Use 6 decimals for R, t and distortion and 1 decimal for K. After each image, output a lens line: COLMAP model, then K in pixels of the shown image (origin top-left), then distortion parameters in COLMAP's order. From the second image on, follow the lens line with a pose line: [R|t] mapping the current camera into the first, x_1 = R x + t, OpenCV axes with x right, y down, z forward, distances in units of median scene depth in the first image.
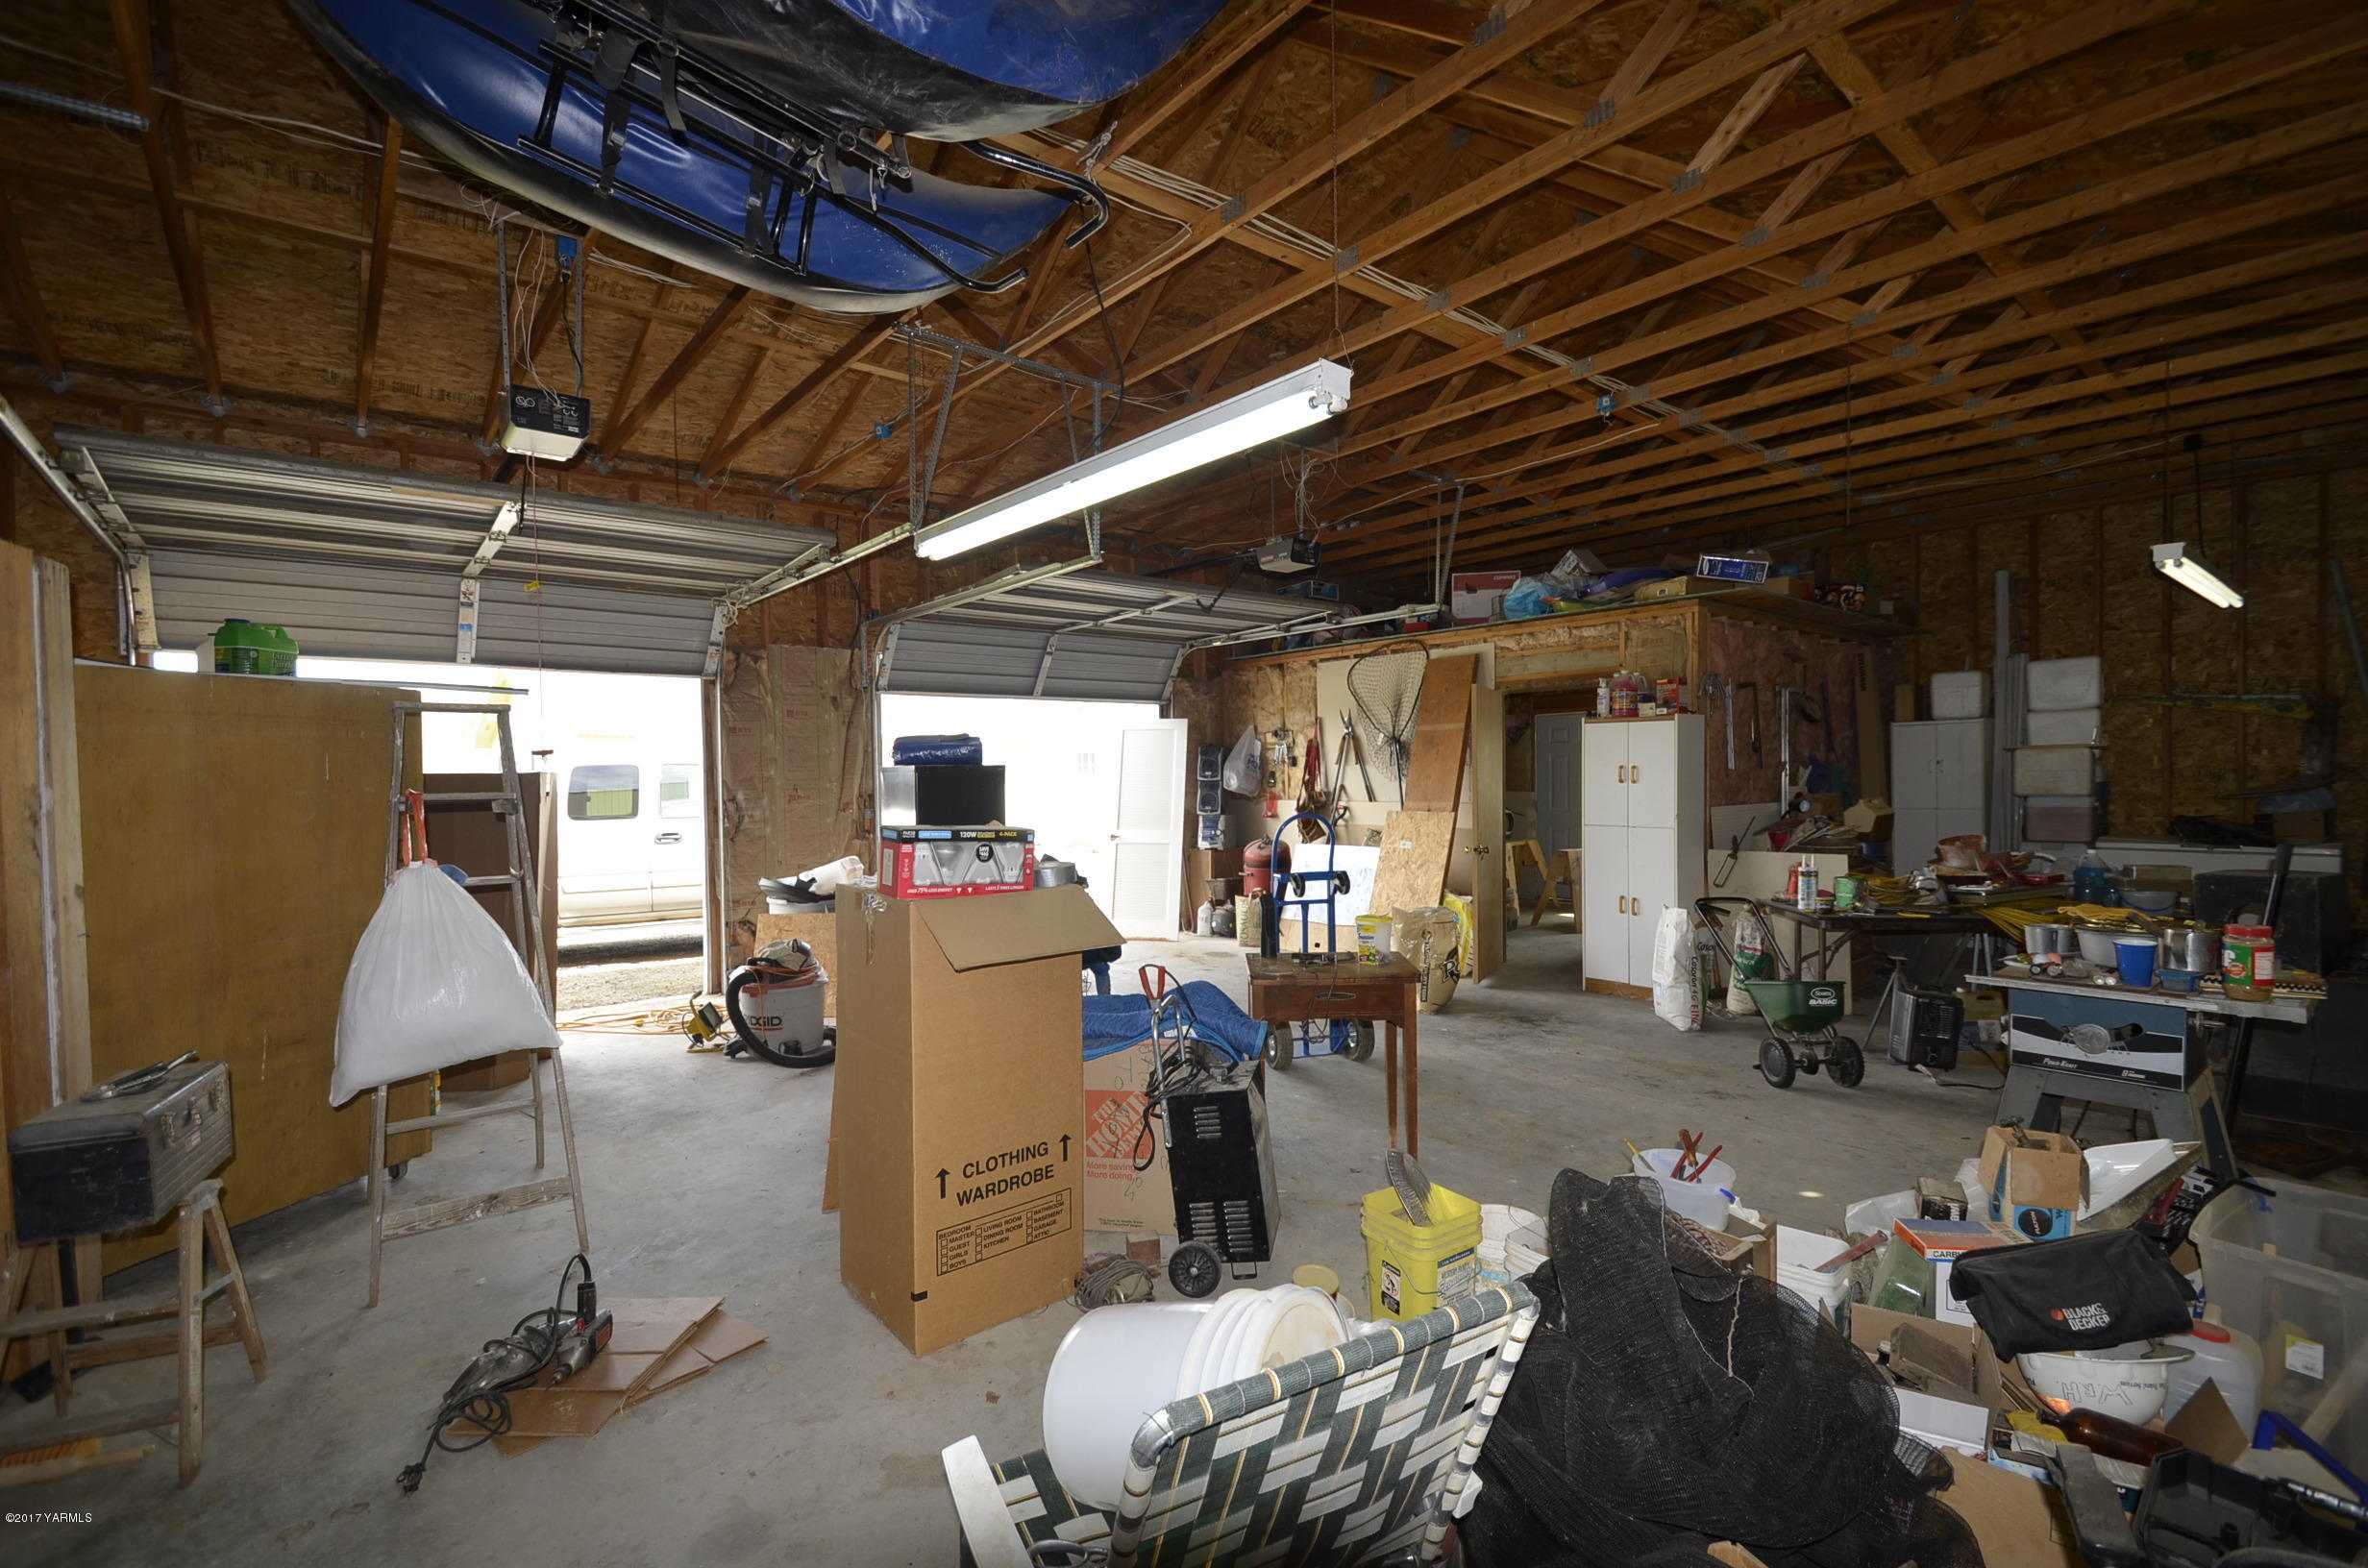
lens RADIAL K [[1028.6, 0, 1184.0], [0, 1028.6, 792.8], [0, 0, 1]] dist [0.004160, -0.010688]
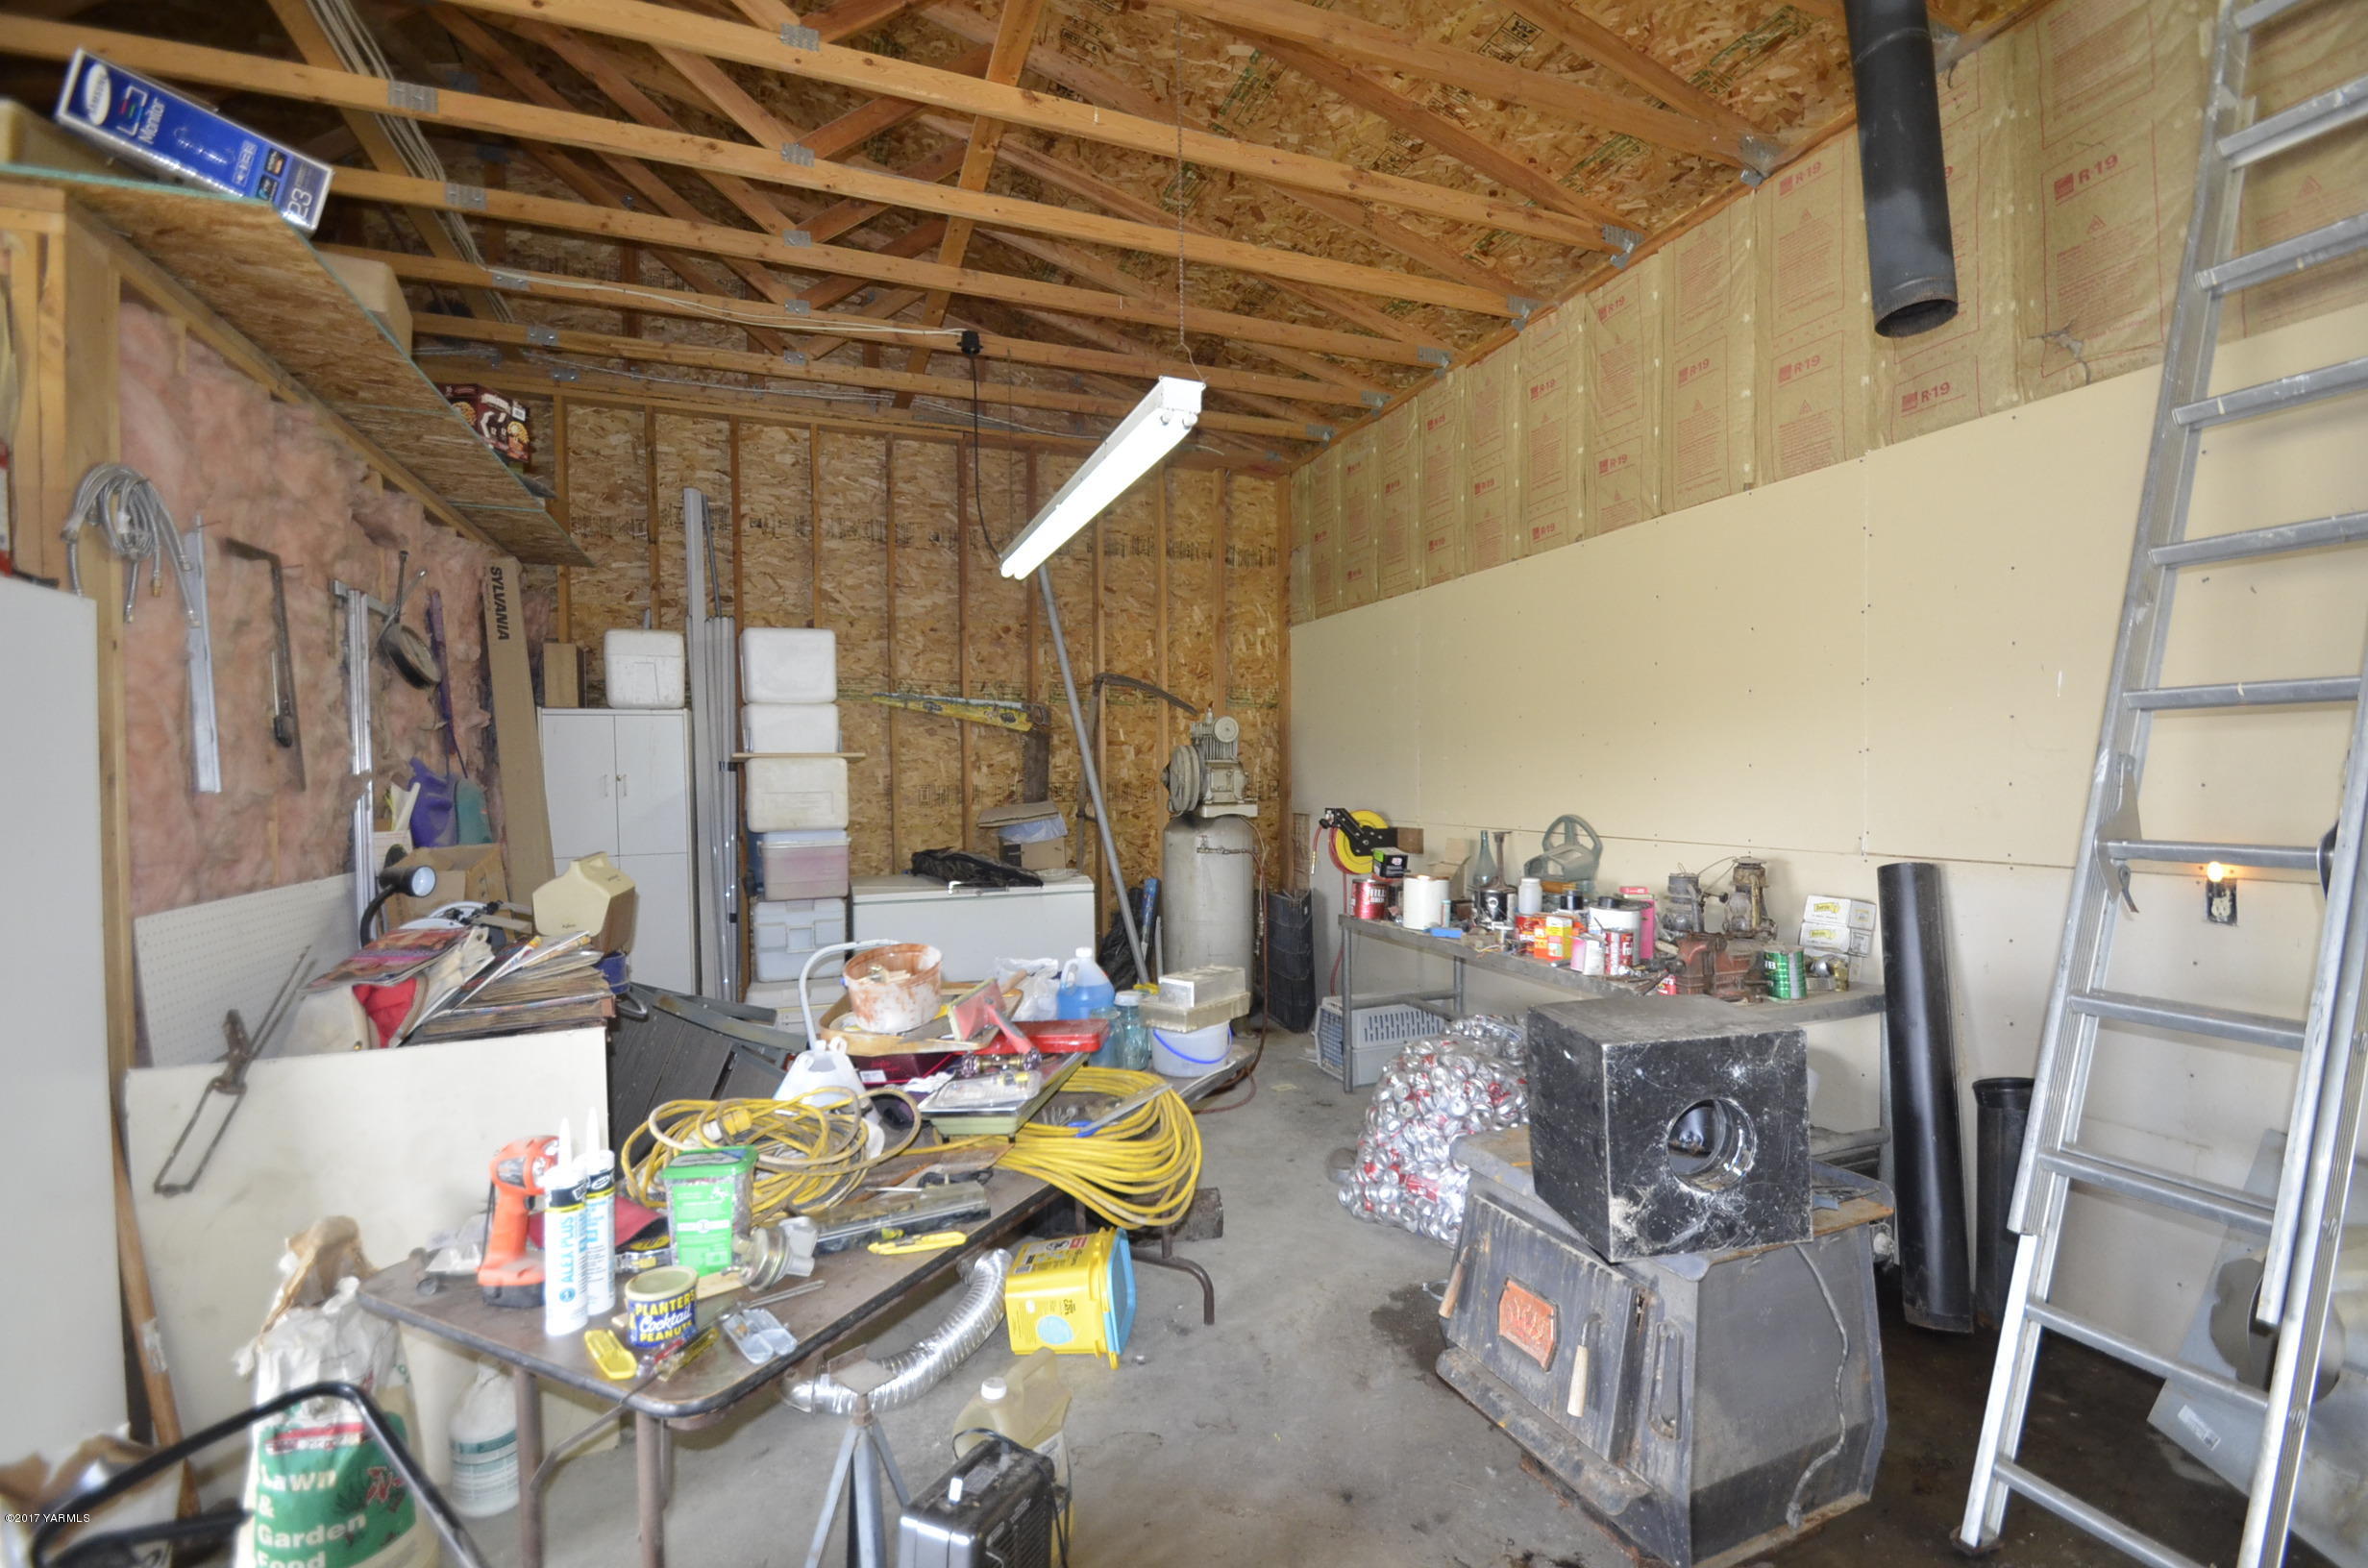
lens RADIAL K [[1028.6, 0, 1191.3], [0, 1028.6, 795.7], [0, 0, 1]] dist [0.004160, -0.010688]
pose [[0.298254, -0.007138, 0.954460, 0.295794], [0.024350, 0.999703, -0.000132, -0.013356], [-0.954176, 0.023280, 0.298339, 0.568921]]
